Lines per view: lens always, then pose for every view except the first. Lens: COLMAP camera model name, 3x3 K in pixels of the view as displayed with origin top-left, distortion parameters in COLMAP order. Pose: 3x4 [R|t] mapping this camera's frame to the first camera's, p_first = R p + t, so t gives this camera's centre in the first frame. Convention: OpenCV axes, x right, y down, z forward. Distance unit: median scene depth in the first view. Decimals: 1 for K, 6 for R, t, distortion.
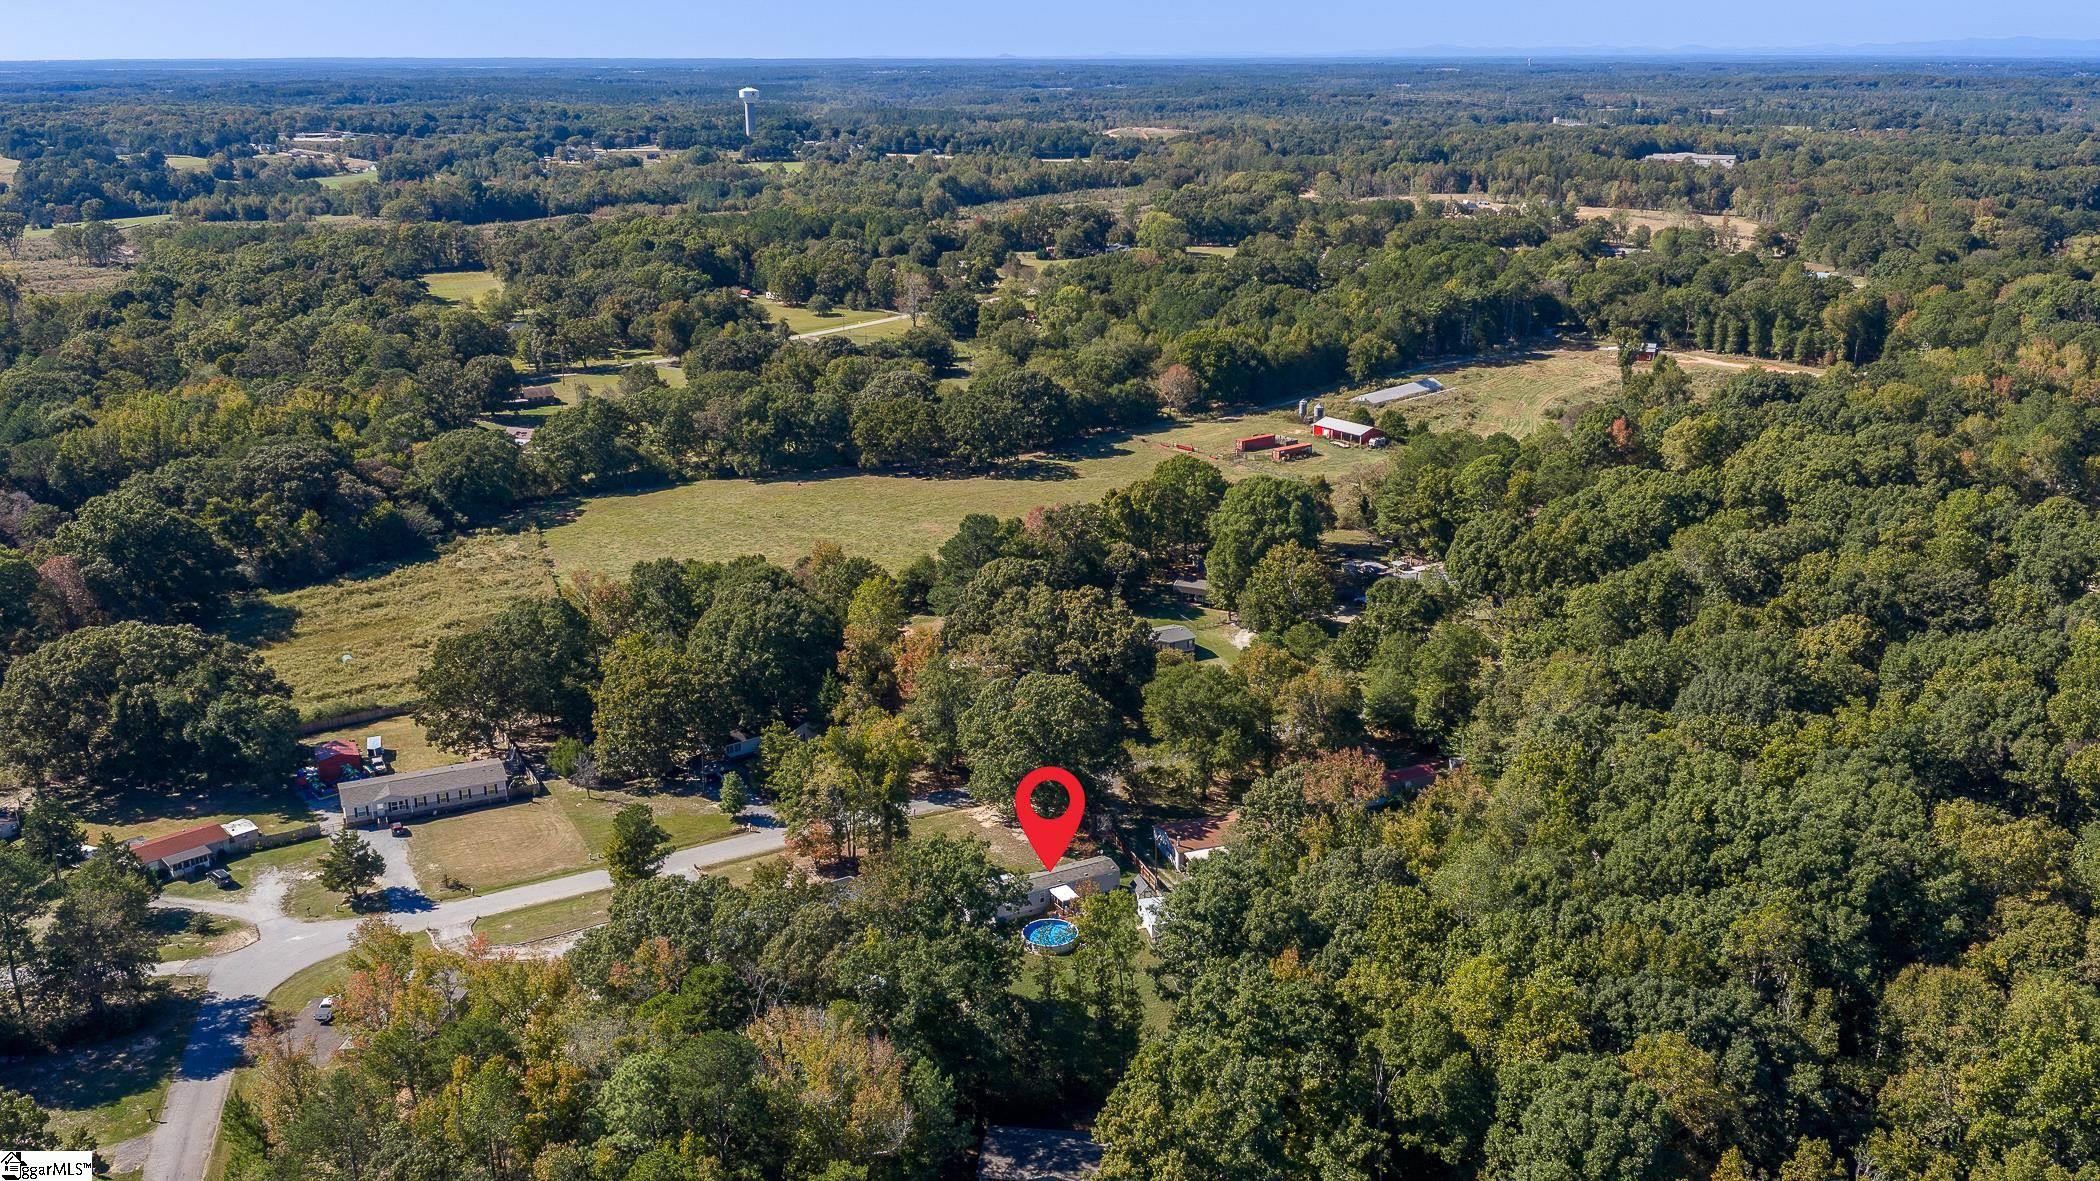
lens RADIAL K [[1752.1, 0, 1045.8], [0, 1752.1, 573.9], [0, 0, 1]] dist [0.027157, -0.059614]
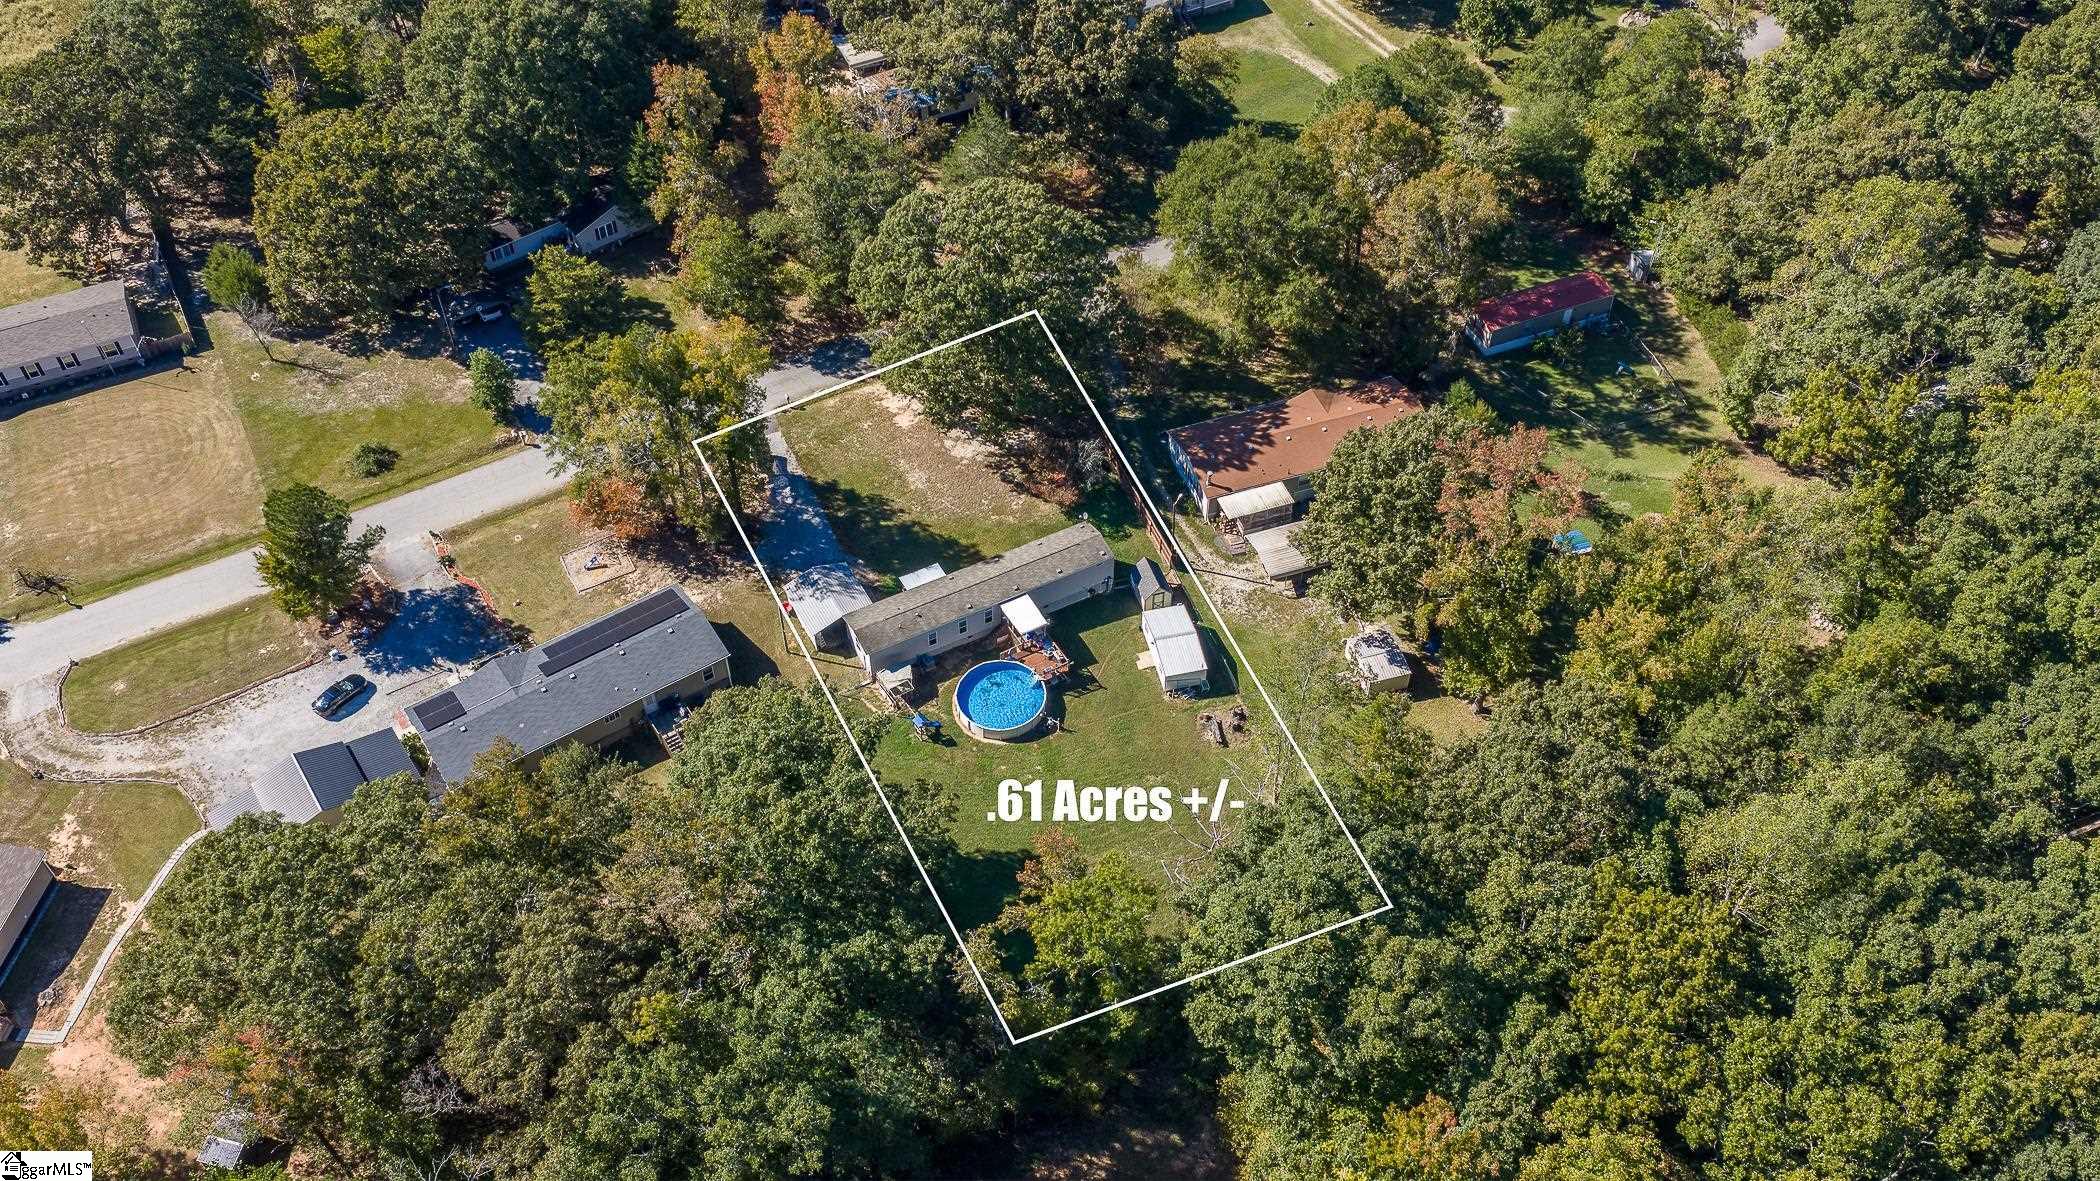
lens RADIAL K [[1752.1, 0, 1051.7], [0, 1752.1, 589.9], [0, 0, 1]] dist [0.027157, -0.059614]
pose [[0.999943, -0.005669, 0.009045, 0.012897], [0.000295, 0.861684, 0.507446, -0.120532], [-0.010670, -0.507414, 0.861636, 0.413083]]
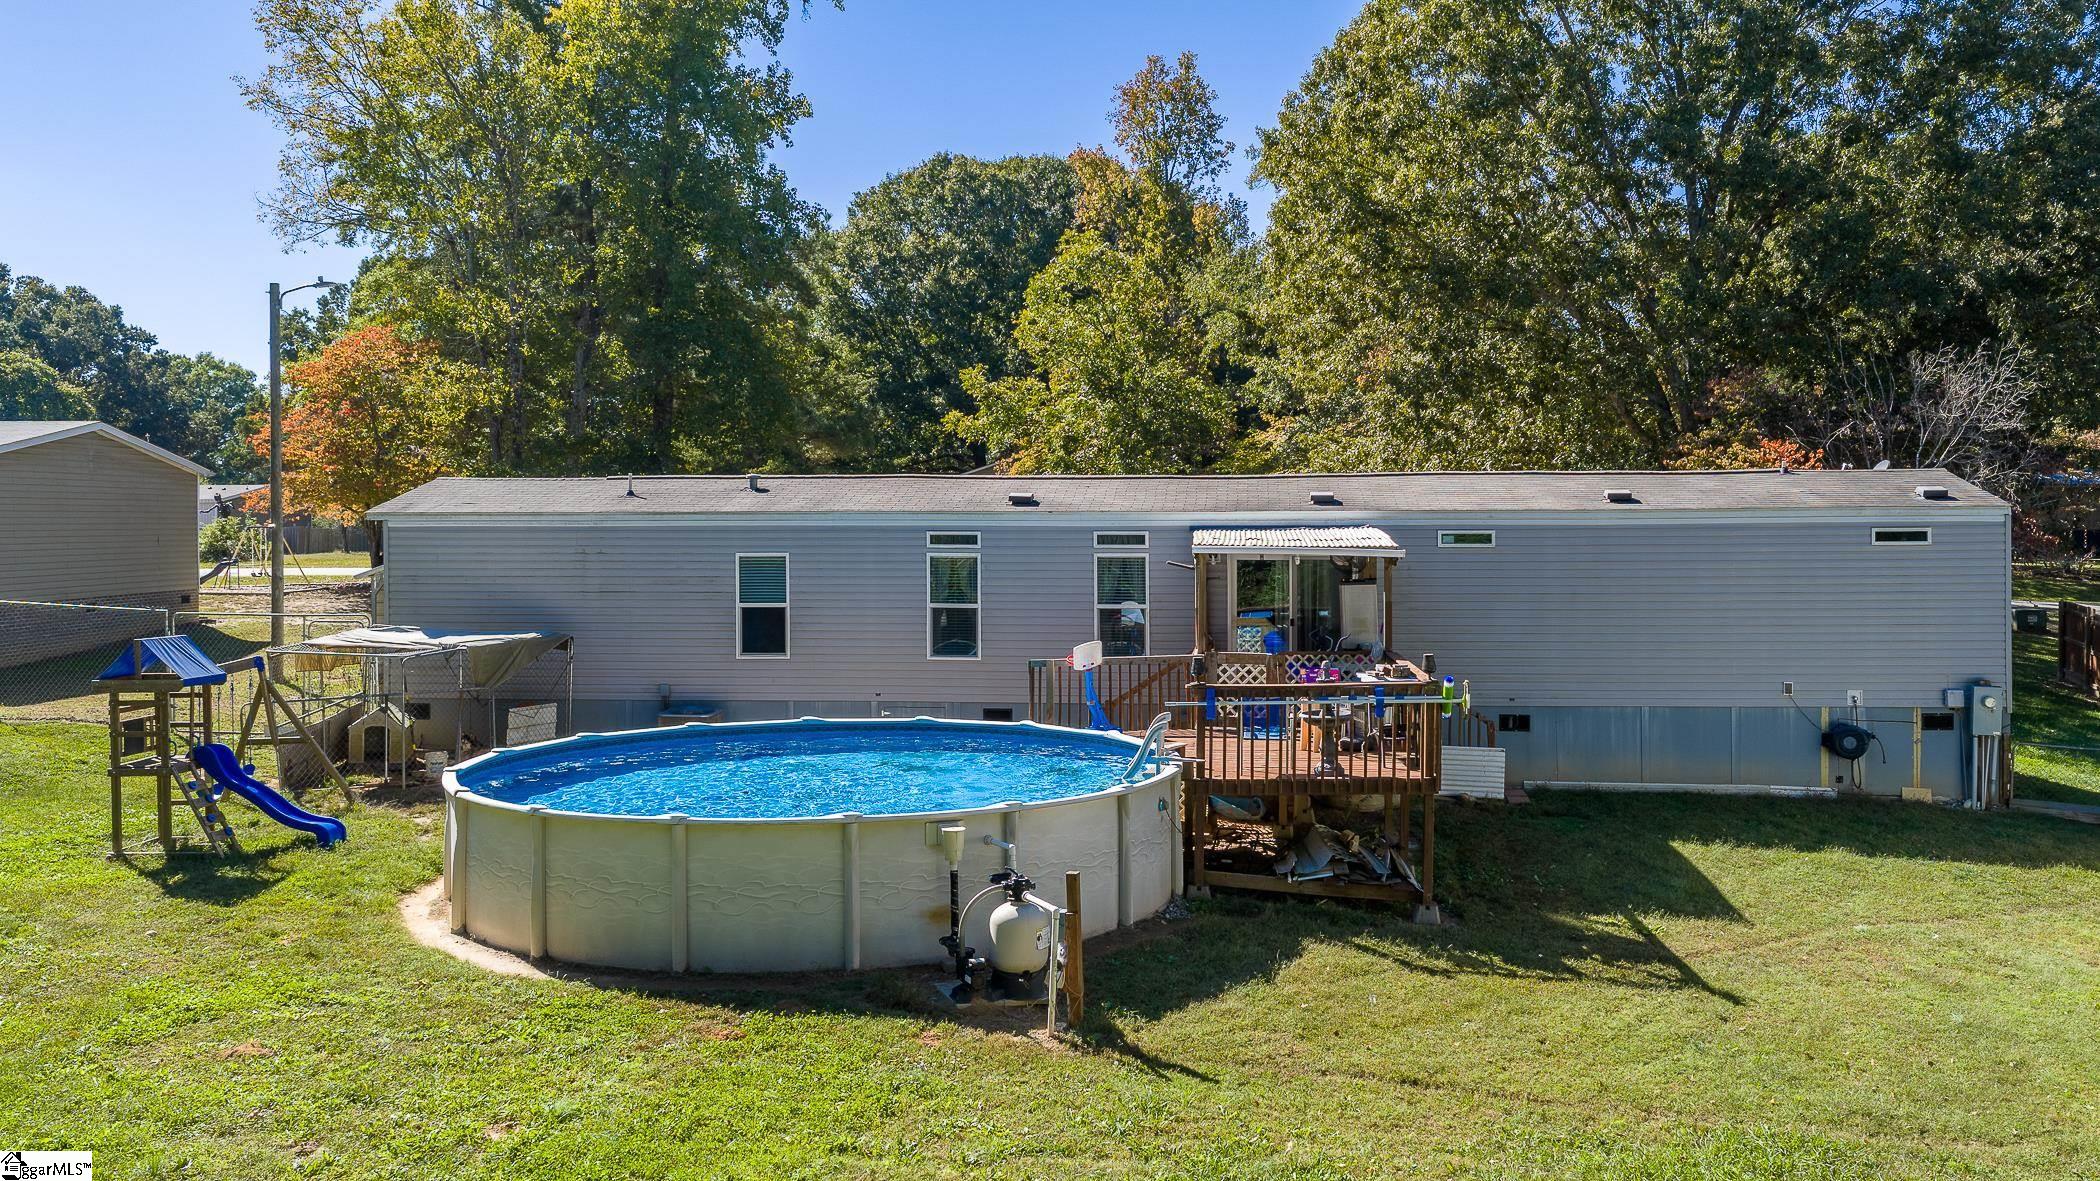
lens RADIAL K [[1752.1, 0, 1083.1], [0, 1752.1, 537.4], [0, 0, 1]] dist [0.027157, -0.059614]
pose [[0.833817, 0.002606, -0.552035, 0.047508], [-0.154729, 0.961010, -0.229172, 0.179299], [0.529914, 0.276503, 0.801709, 0.799875]]
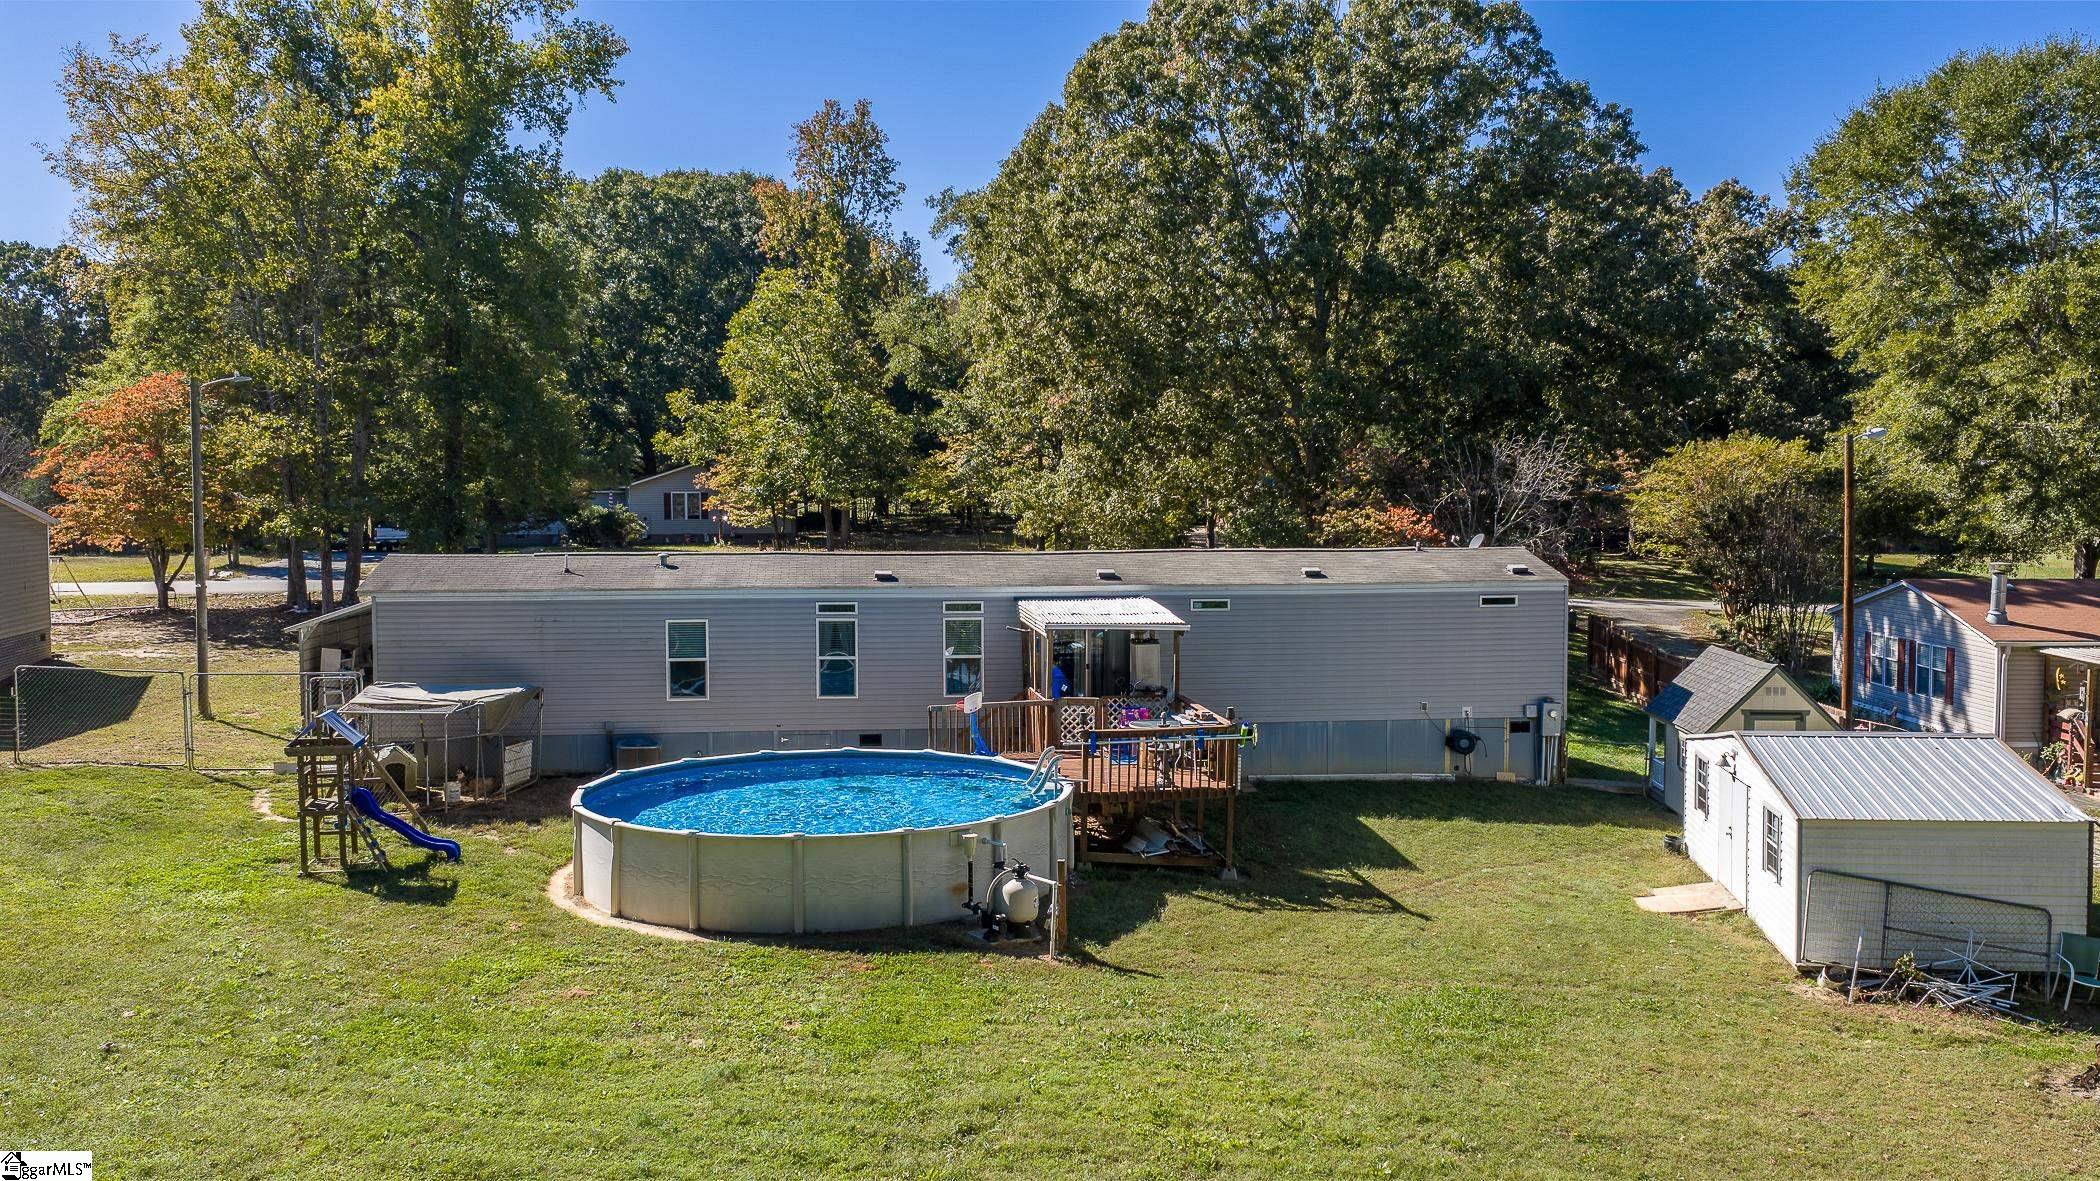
lens RADIAL K [[1752.1, 0, 1028.3], [0, 1752.1, 578.2], [0, 0, 1]] dist [0.027157, -0.059614]
pose [[0.929060, 0.018409, -0.369470, 0.048492], [-0.103844, 0.971581, -0.212714, 0.181909], [0.355055, 0.235992, 0.904569, 0.763777]]
